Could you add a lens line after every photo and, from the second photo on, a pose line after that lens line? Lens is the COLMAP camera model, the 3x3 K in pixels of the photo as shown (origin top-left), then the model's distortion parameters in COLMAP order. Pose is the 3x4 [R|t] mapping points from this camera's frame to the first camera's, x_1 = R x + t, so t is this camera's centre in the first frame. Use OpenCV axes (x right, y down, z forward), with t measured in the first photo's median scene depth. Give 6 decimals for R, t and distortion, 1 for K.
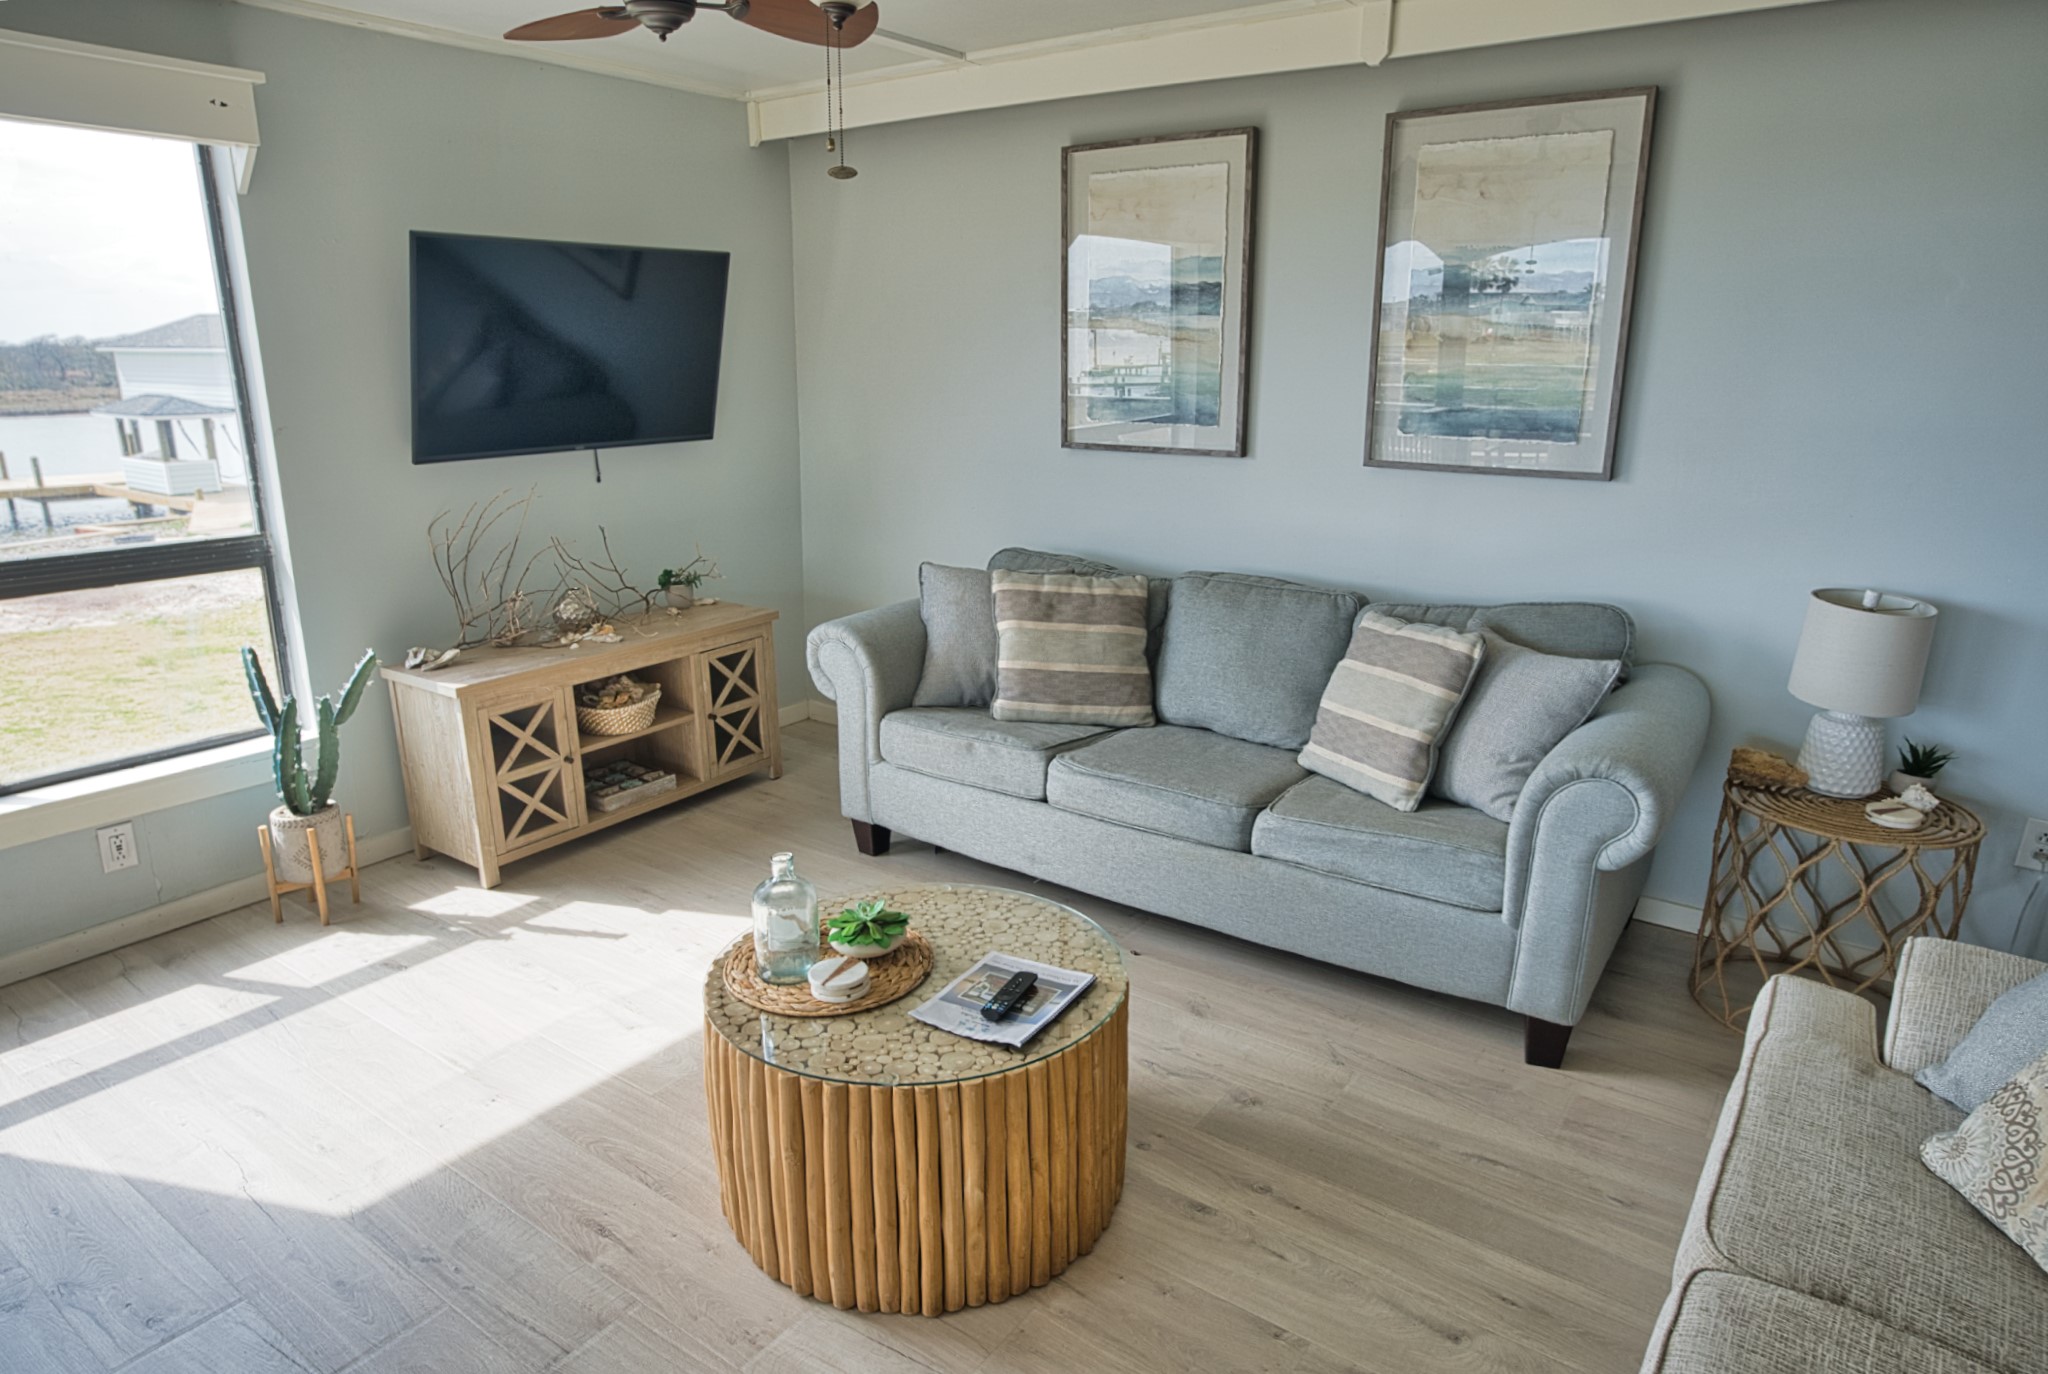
lens RADIAL K [[1213.0, 0, 1024.0], [0, 1213.0, 687.0], [0, 0, 1]] dist [-0.004107, -0.000618]
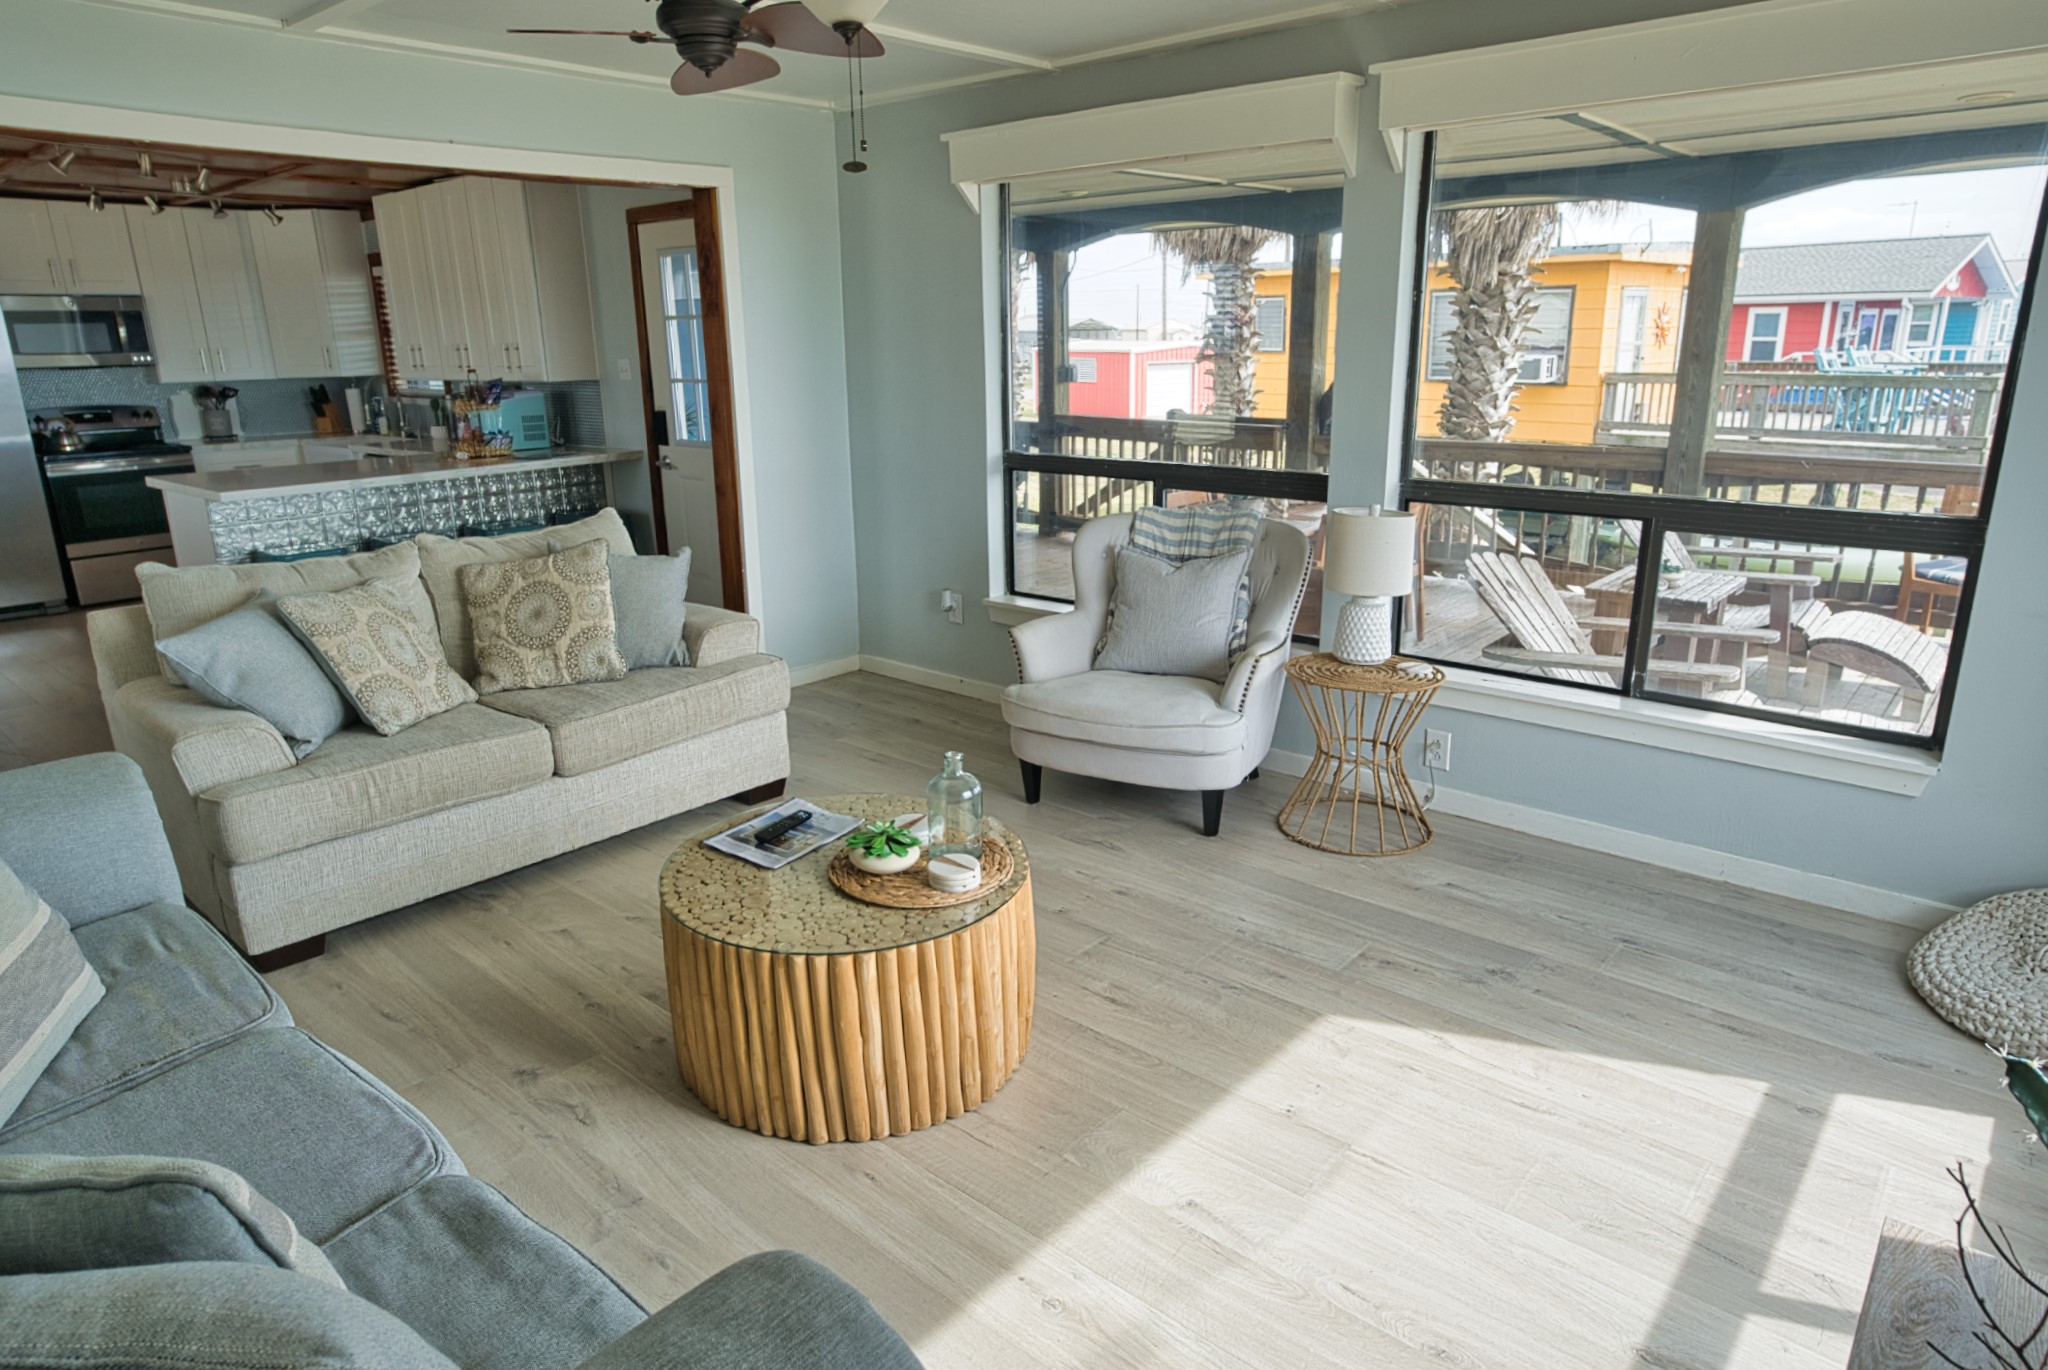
lens RADIAL K [[1213.0, 0, 1024.0], [0, 1213.0, 685.0], [0, 0, 1]] dist [-0.004107, -0.000618]
pose [[-0.995785, -0.008929, 0.091278, -0.353610], [0.041163, 0.845867, 0.531803, -0.505547], [-0.081957, 0.533319, -0.841935, 1.836496]]
